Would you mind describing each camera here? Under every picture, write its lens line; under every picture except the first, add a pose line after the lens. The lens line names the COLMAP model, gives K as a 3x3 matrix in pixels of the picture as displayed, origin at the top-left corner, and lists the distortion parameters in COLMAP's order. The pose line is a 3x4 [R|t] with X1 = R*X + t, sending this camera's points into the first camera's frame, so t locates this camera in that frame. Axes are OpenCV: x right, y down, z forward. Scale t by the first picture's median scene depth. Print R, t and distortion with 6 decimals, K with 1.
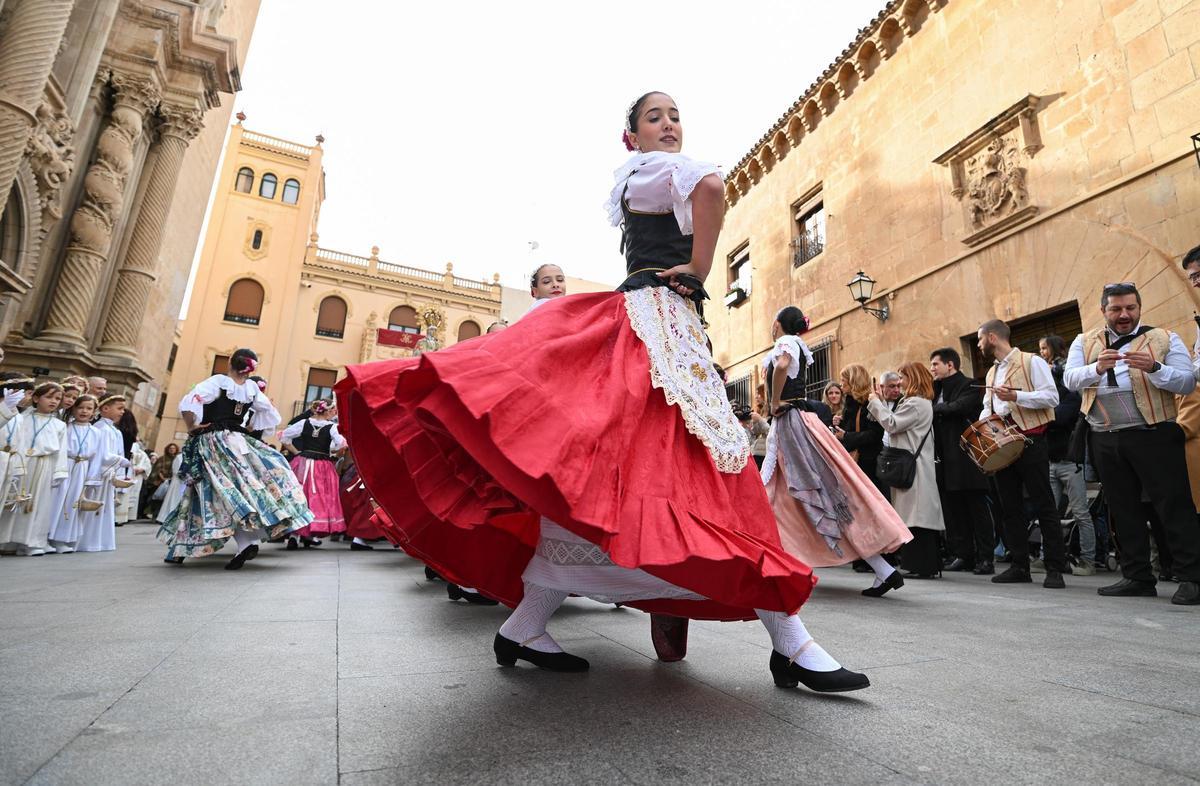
lens RADIAL K [[634.0, 0, 649.3], [0, 634.0, 350.5], [0, 0, 1]] dist [-0.028829, -0.002159]
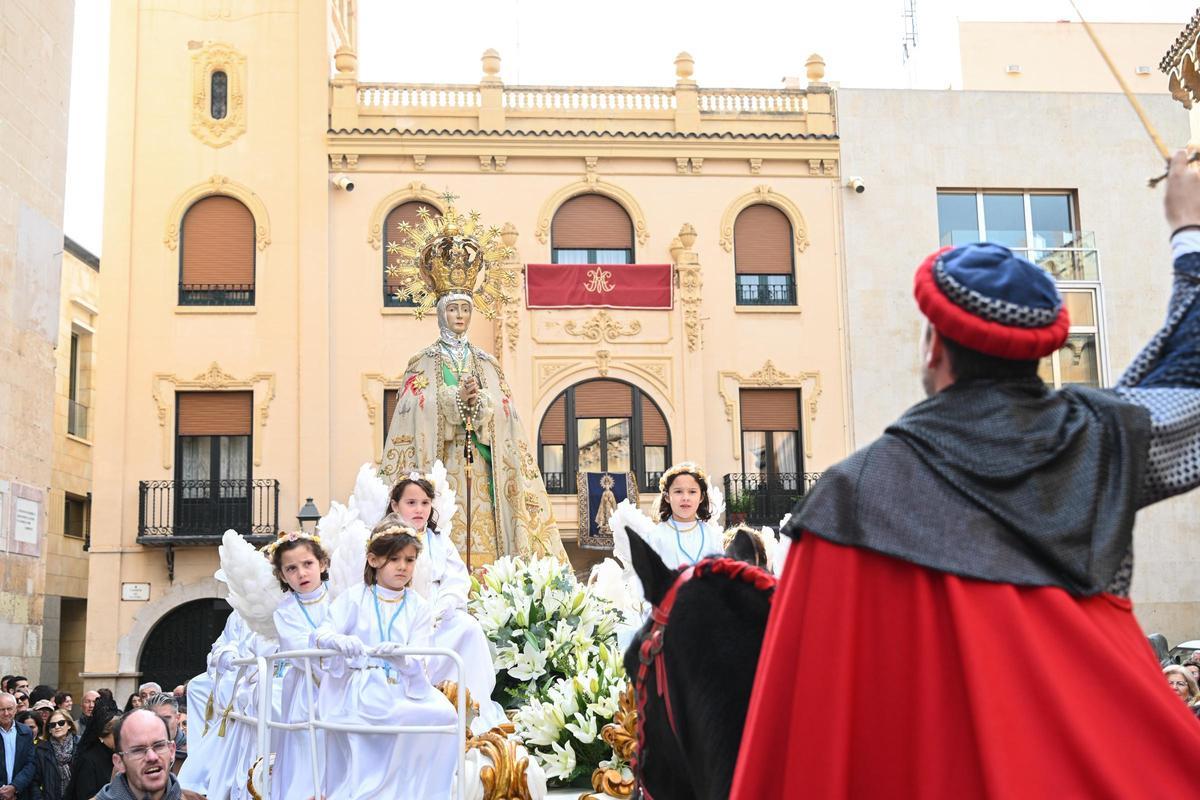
lens RADIAL K [[1571.1, 0, 594.3], [0, 1571.1, 400.8], [0, 0, 1]] dist [-0.009006, 0.051633]
pose [[0.900159, -0.114665, -0.420197, -0.012638], [0.156241, 0.985527, 0.065771, -0.020877], [0.406574, -0.124856, 0.905046, 0.295860]]
